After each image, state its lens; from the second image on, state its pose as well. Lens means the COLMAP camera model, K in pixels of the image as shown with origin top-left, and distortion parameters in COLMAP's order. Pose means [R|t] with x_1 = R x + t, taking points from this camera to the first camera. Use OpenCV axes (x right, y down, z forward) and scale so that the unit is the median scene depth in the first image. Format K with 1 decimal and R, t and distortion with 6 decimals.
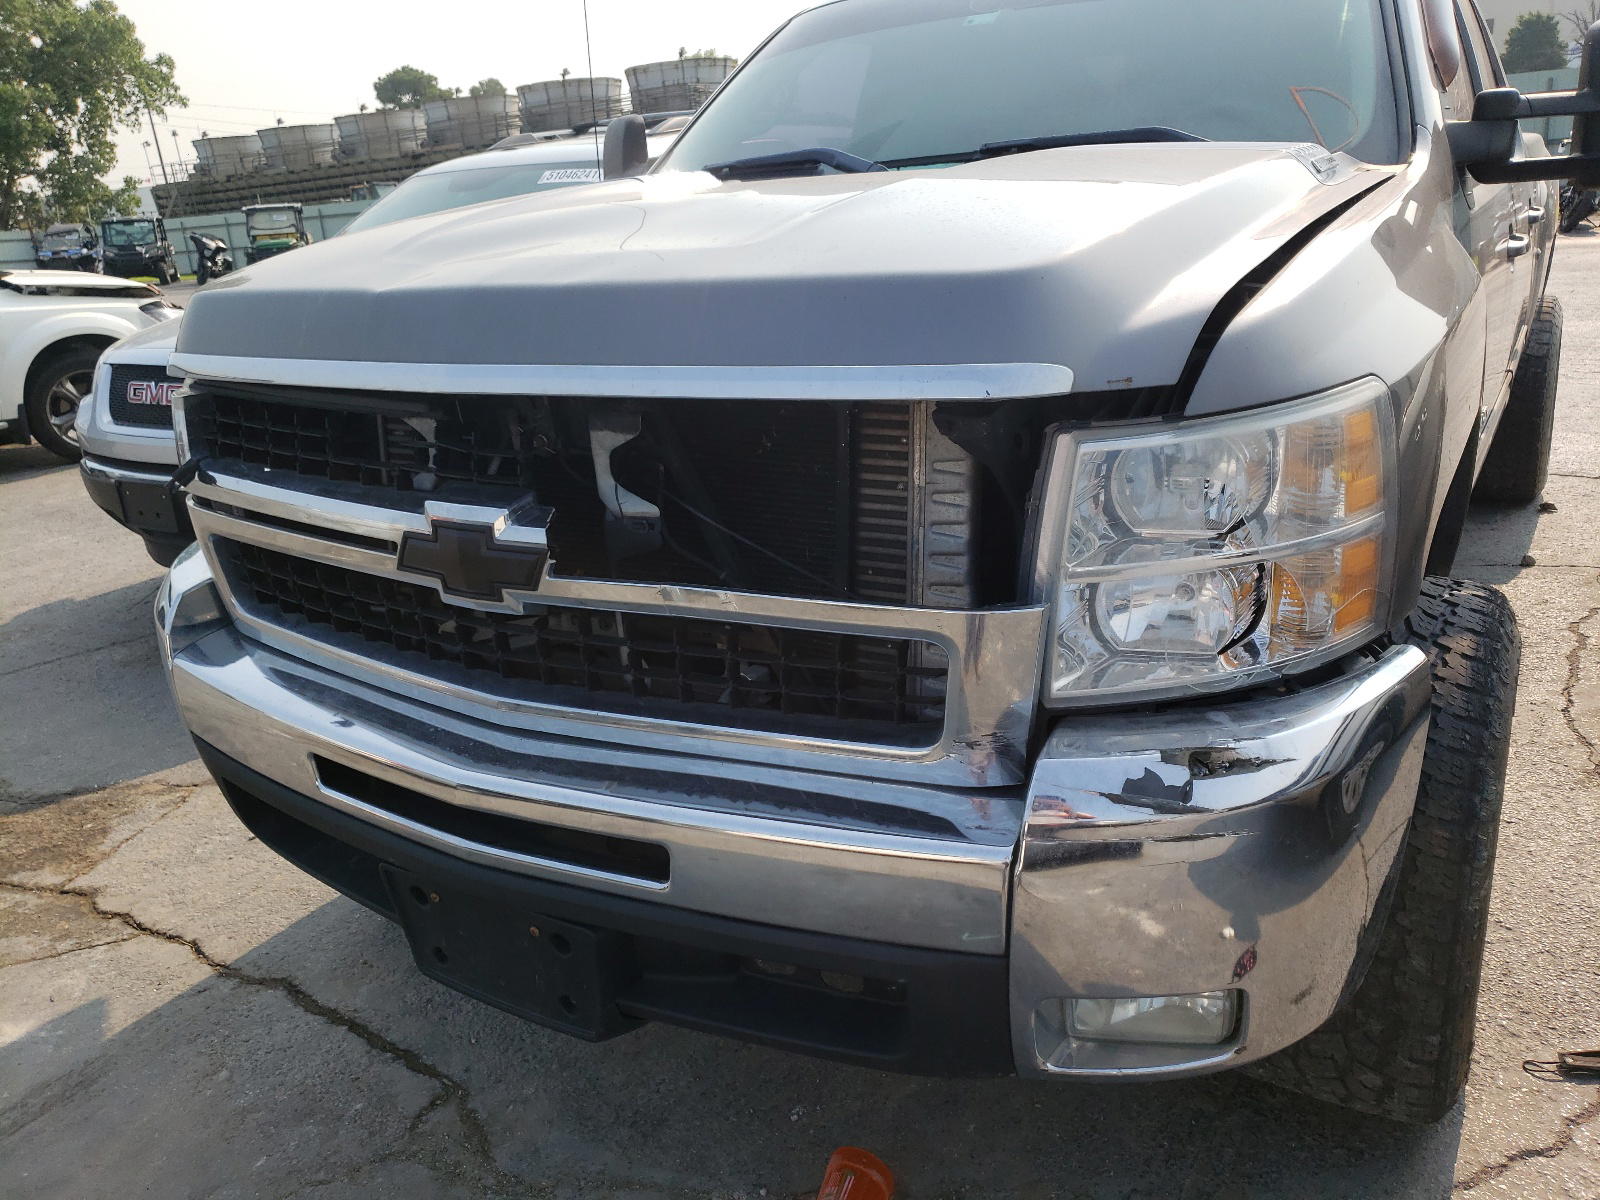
lens RADIAL K [[1210.0, 0, 853.2], [0, 1210.0, 599.8], [0, 0, 1]] dist [0.004453, 0.006639]
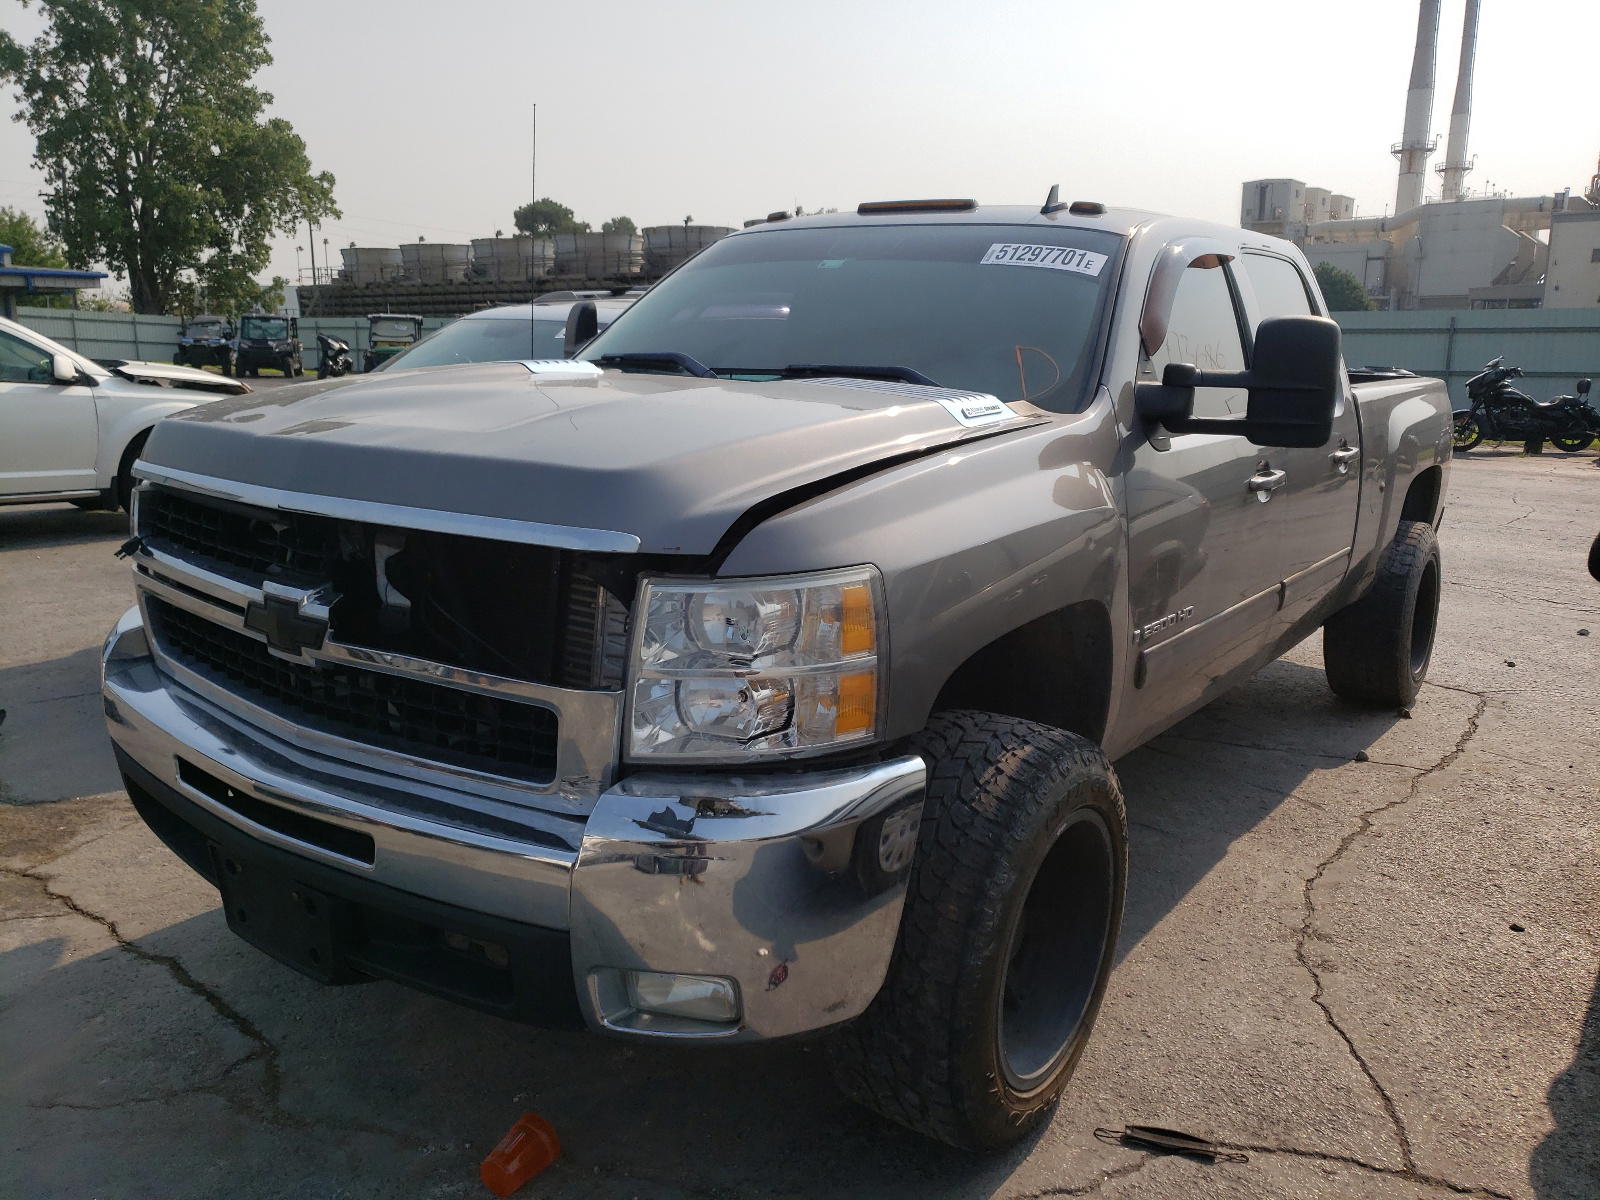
lens RADIAL K [[1210.0, 0, 853.2], [0, 1210.0, 599.8], [0, 0, 1]] dist [0.004453, 0.006639]
pose [[0.992541, 0.104687, -0.062467, 0.202179], [-0.111298, 0.987234, -0.113935, 0.012372], [0.049742, 0.120038, 0.991522, -0.183840]]
